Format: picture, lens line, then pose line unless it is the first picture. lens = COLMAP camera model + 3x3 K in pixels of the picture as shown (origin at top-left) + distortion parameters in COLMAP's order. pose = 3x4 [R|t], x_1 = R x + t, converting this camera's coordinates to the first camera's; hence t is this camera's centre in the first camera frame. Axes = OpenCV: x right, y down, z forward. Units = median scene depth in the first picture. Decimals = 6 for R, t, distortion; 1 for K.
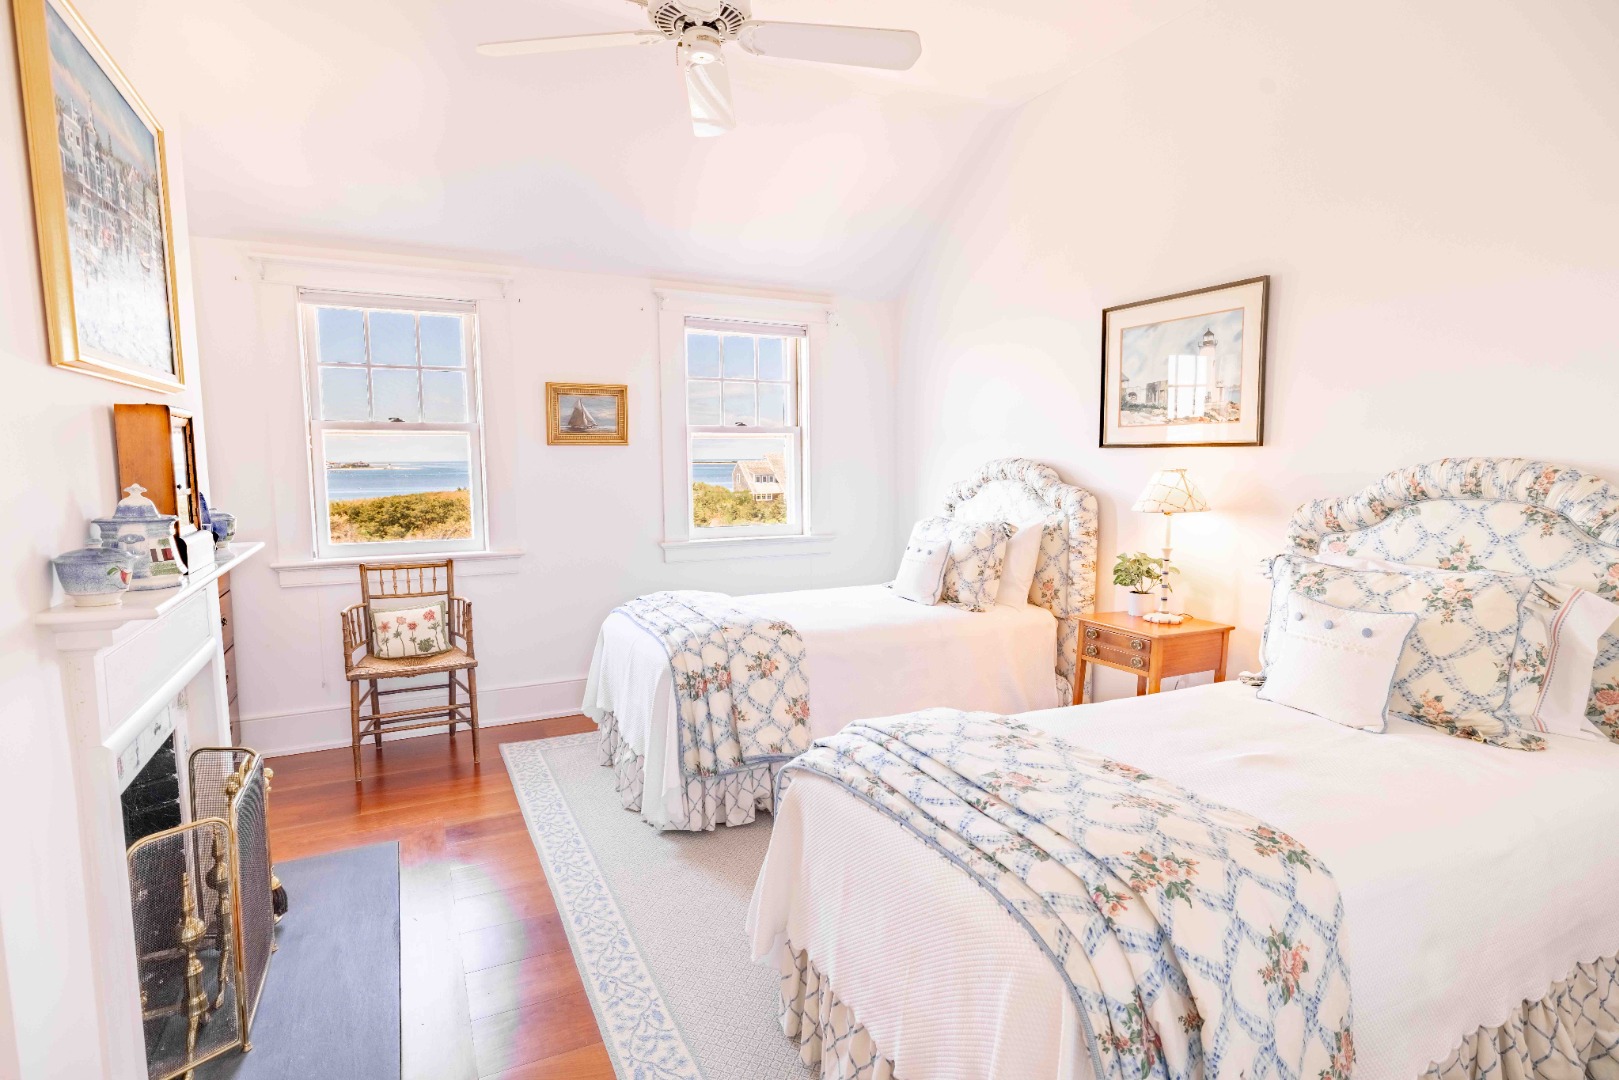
lens RADIAL K [[827.8, 0, 809.5], [0, 827.8, 540.0], [0, 0, 1]] dist [0.002244, 0.000542]
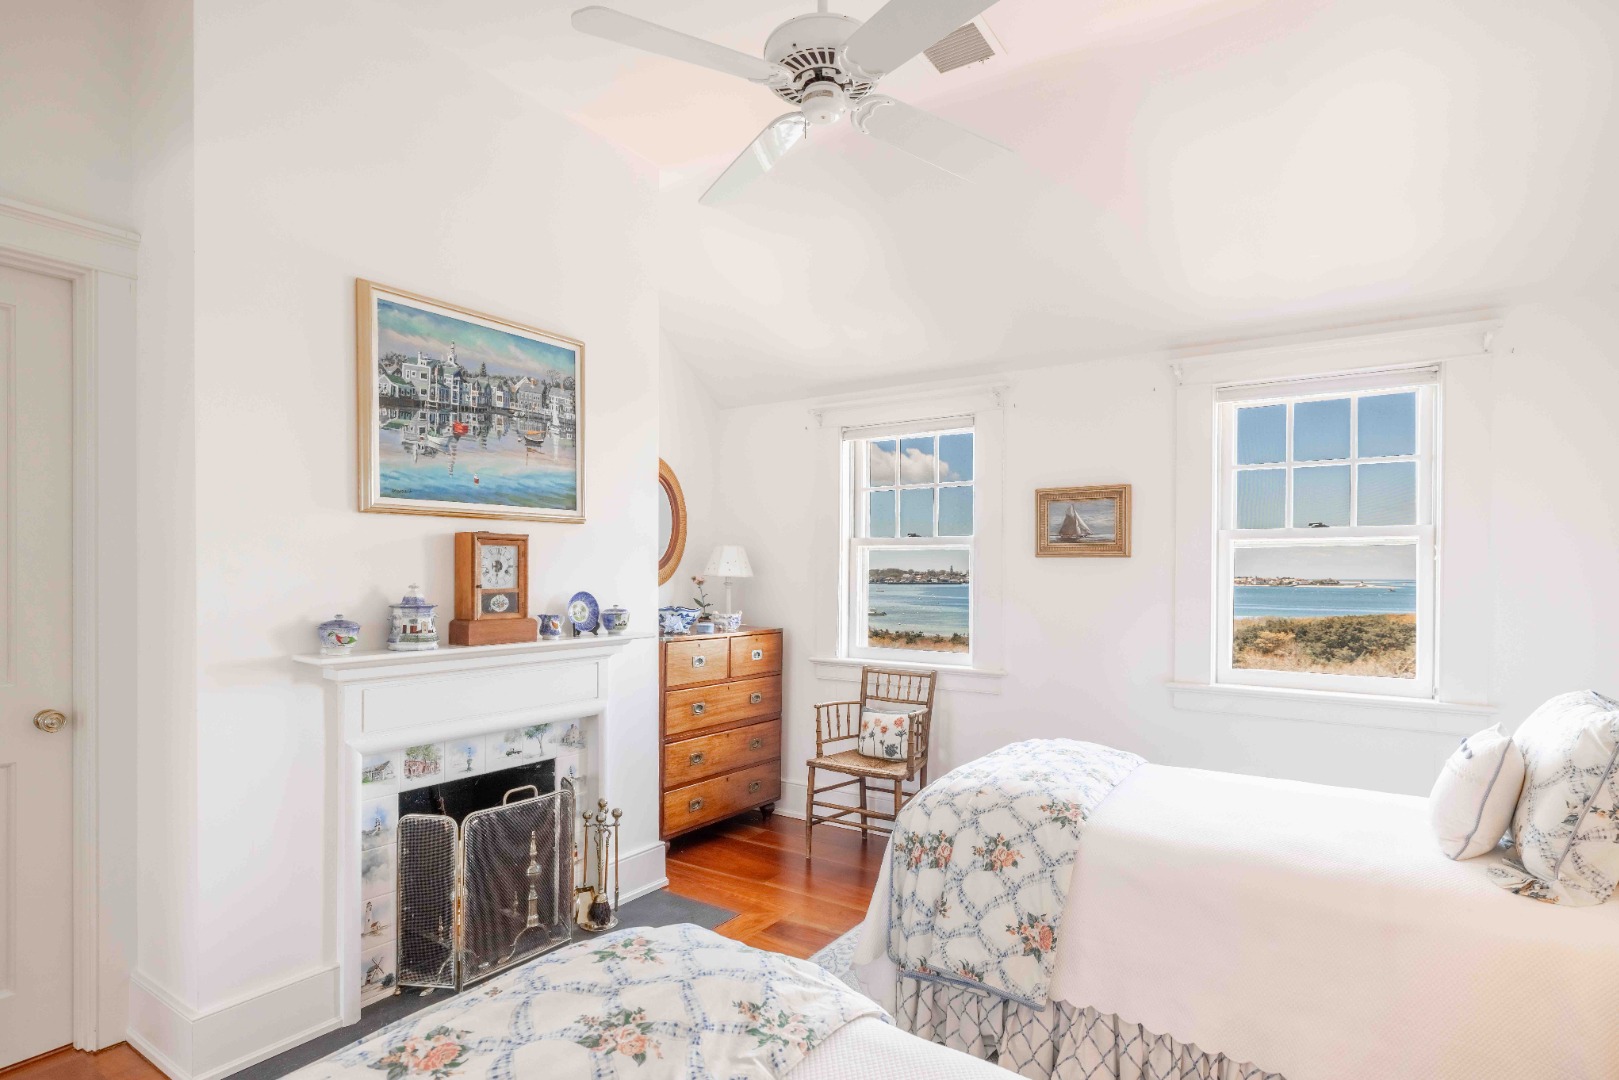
lens RADIAL K [[843.7, 0, 808.3], [0, 843.7, 580.1], [0, 0, 1]] dist [0.000335, 0.000167]
pose [[0.489905, 0.013657, -0.871669, 0.401433], [-0.093864, 0.994891, -0.037167, -0.035835], [0.866708, 0.100027, 0.488684, 0.369006]]
